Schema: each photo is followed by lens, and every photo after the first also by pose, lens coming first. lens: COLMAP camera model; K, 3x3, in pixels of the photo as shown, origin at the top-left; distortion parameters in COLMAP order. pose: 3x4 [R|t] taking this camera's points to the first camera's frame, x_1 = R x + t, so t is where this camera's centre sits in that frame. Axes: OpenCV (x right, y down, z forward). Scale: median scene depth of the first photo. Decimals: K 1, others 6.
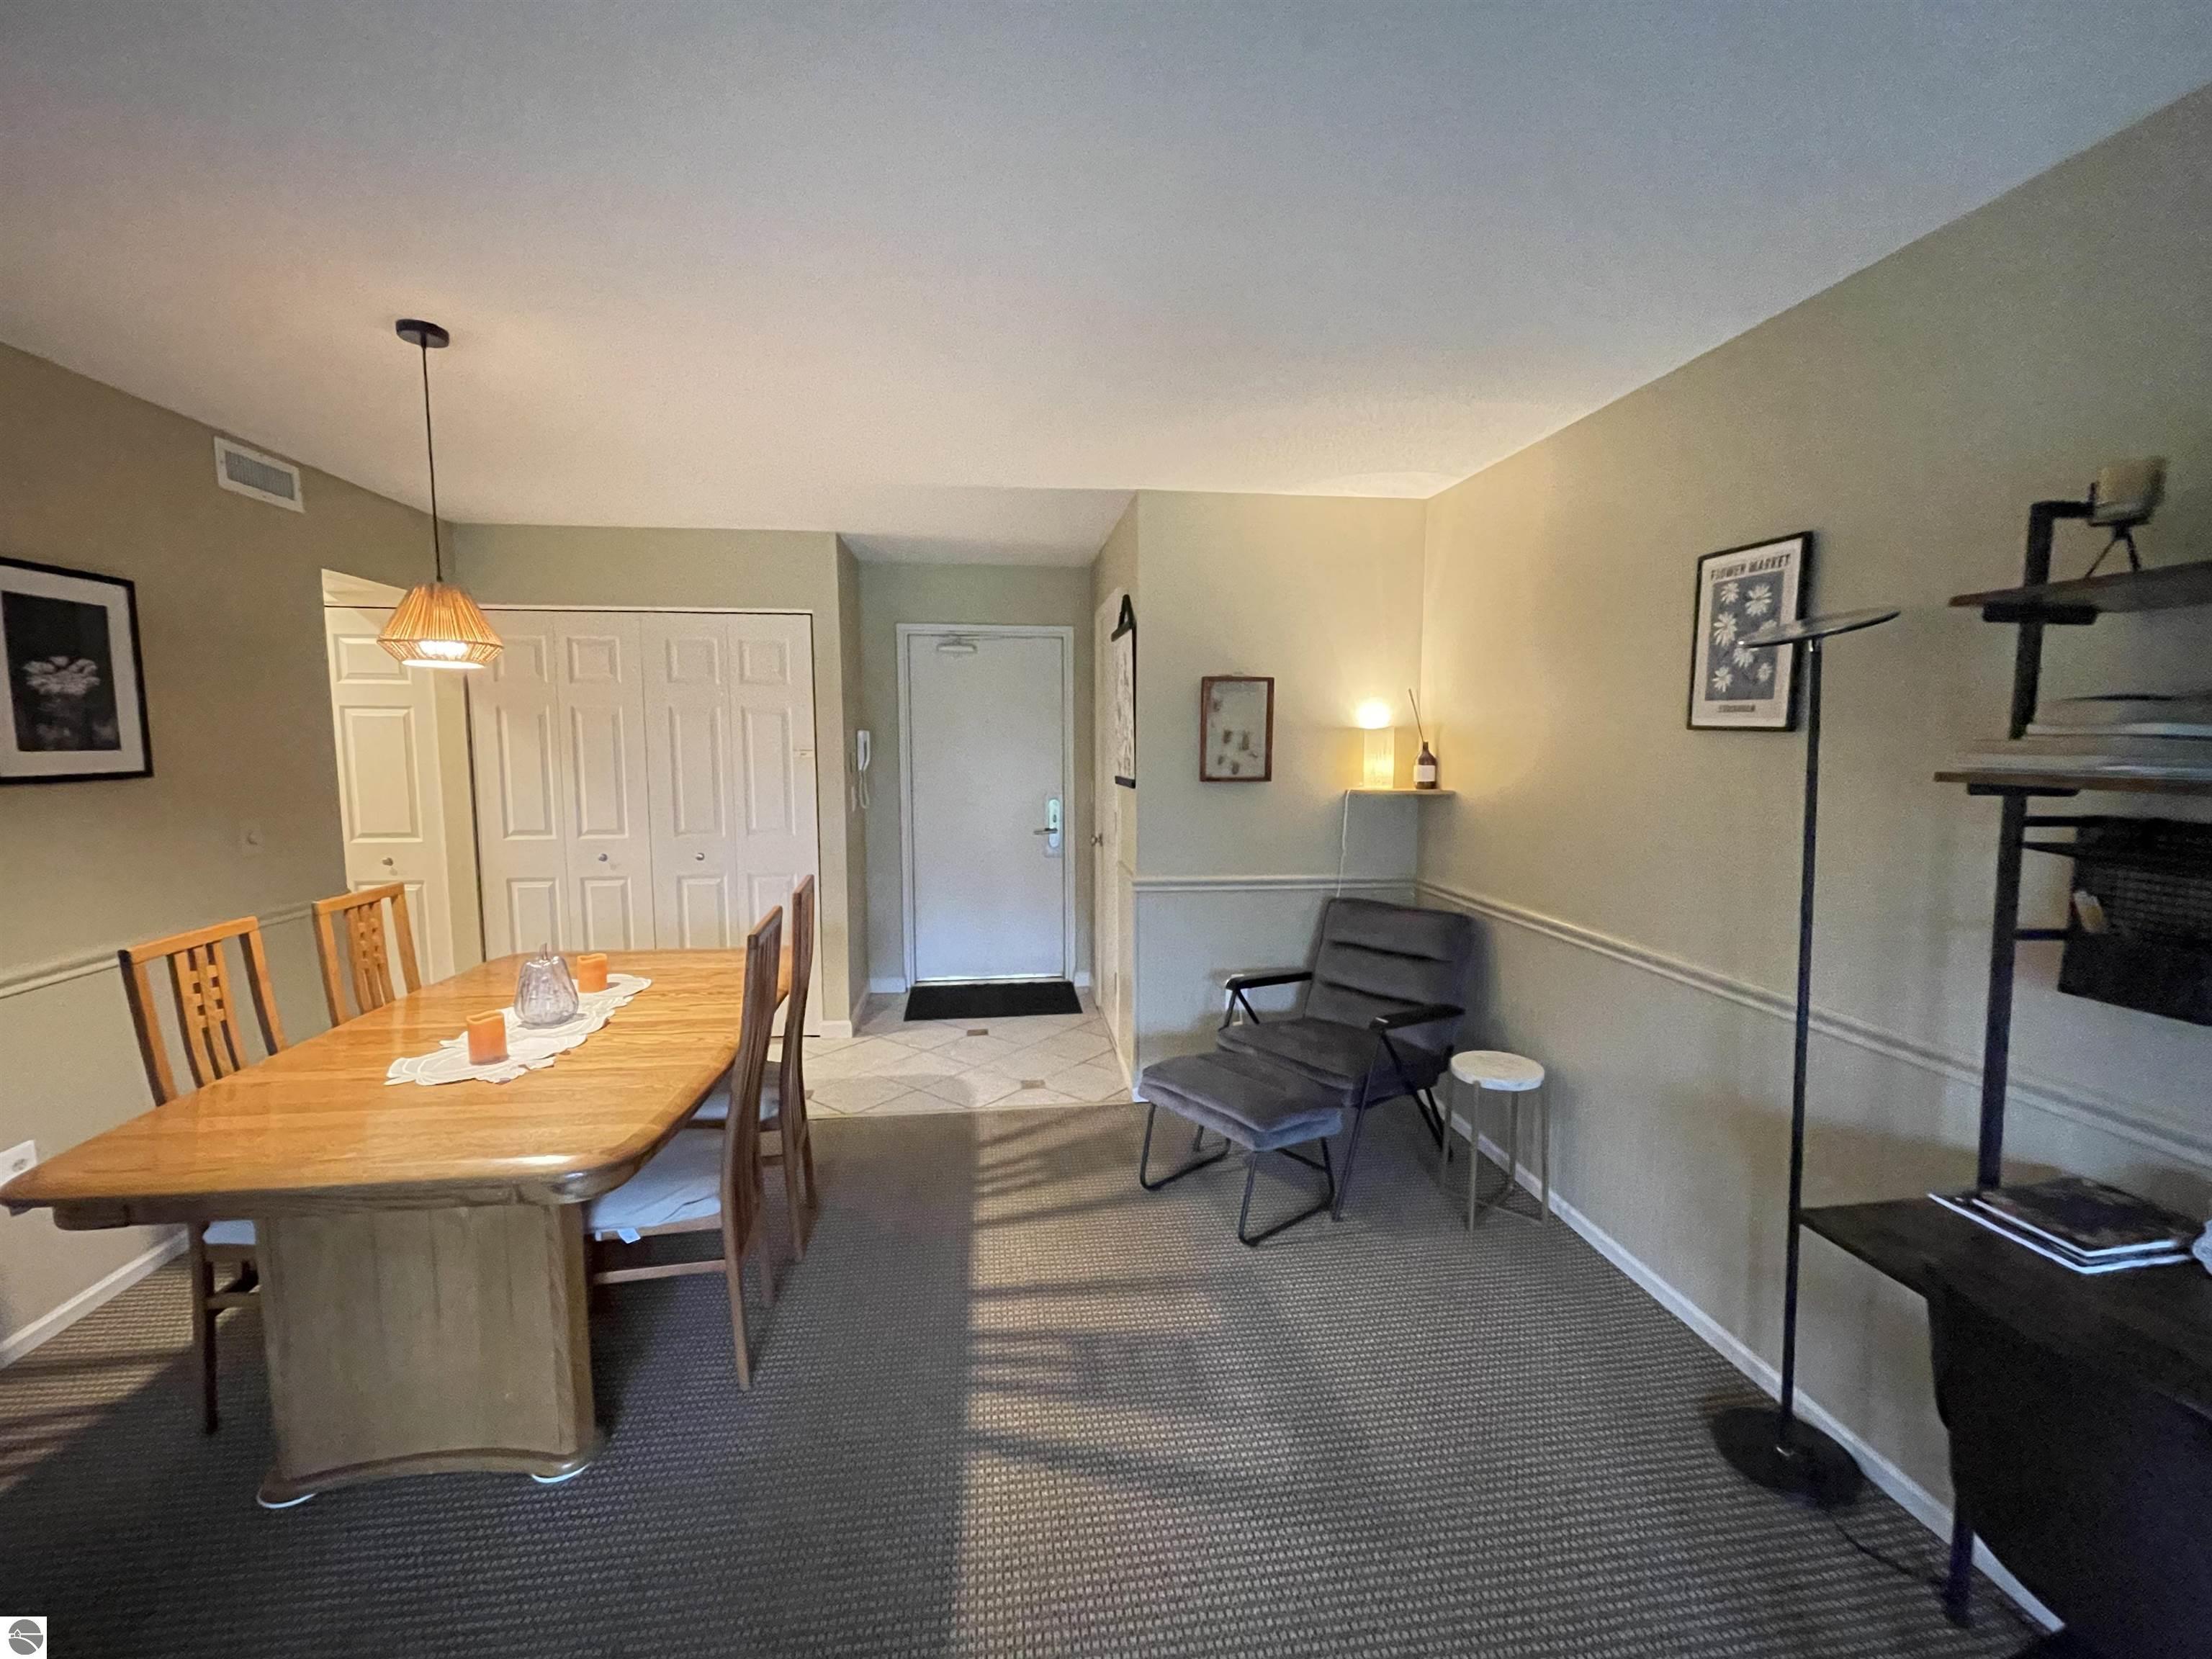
lens RADIAL K [[906.1, 0, 1104.7], [0, 906.1, 817.5], [0, 0, 1]] dist [-0.003806, -0.000011]
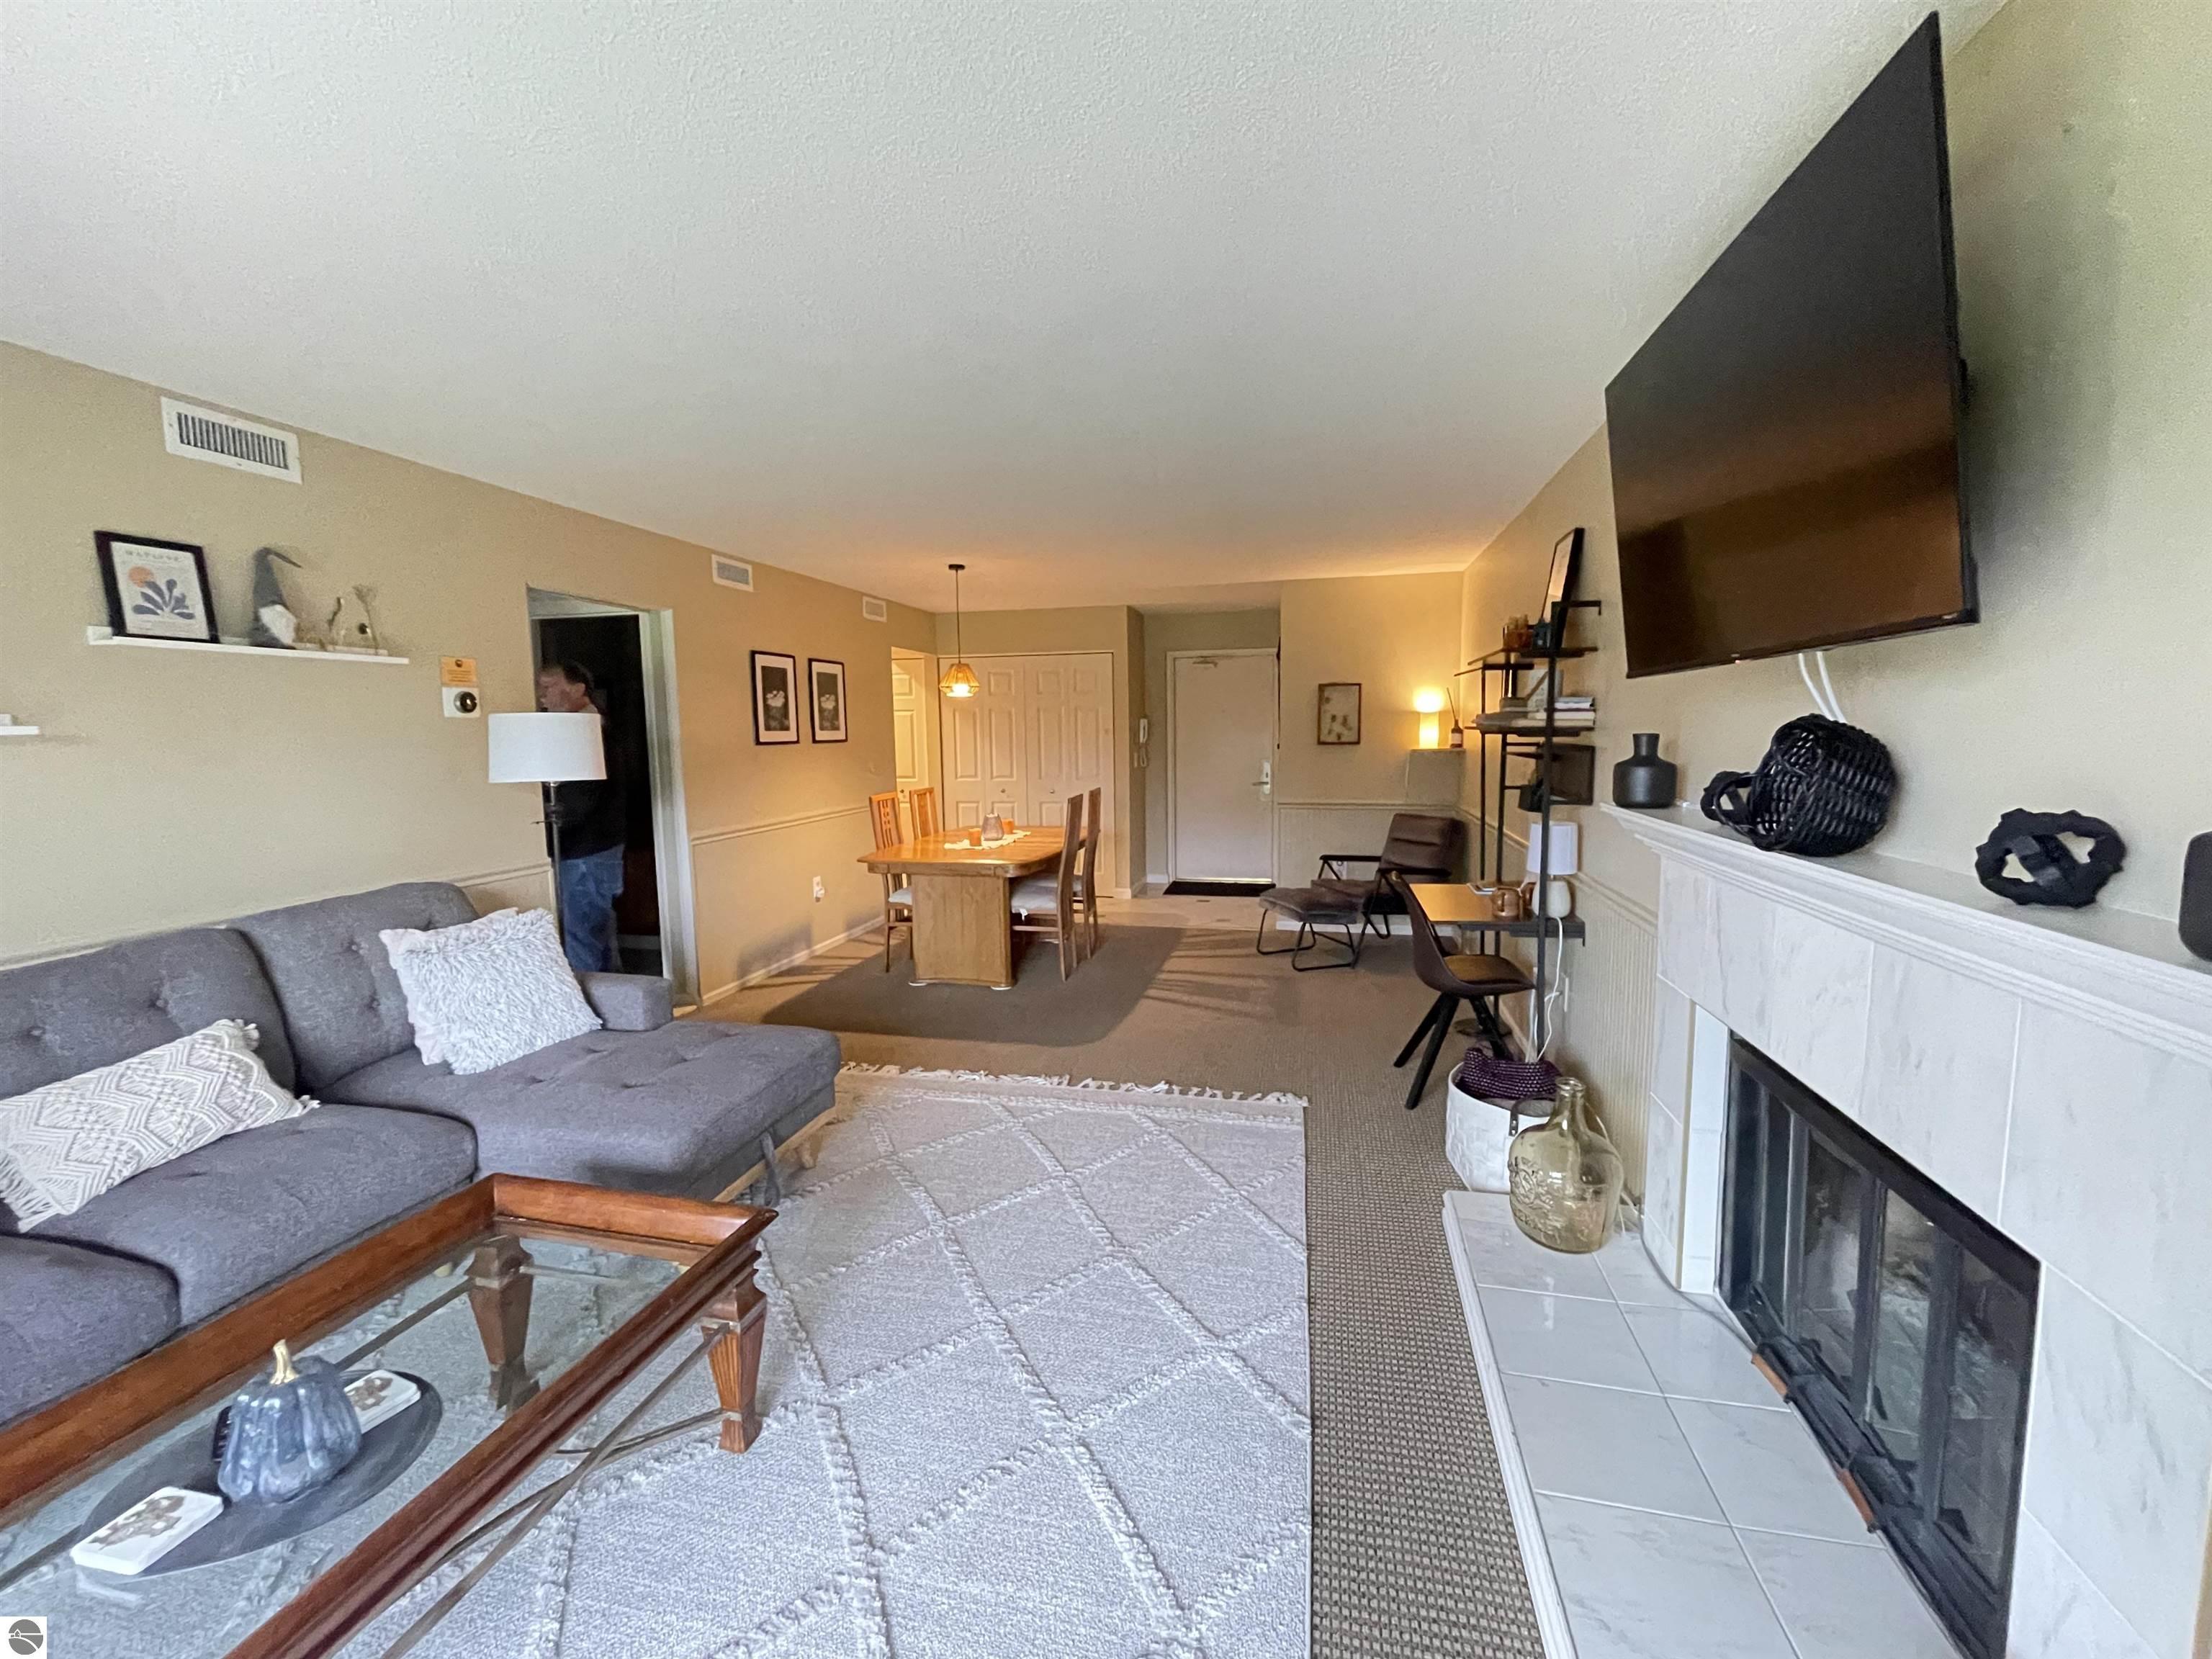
lens RADIAL K [[906.1, 0, 1104.7], [0, 906.1, 817.5], [0, 0, 1]] dist [-0.003806, -0.000011]
pose [[0.933160, 0.021820, -0.358799, 0.352566], [-0.017097, 0.999720, 0.016332, 0.078684], [0.359055, -0.009106, 0.933272, -0.763417]]
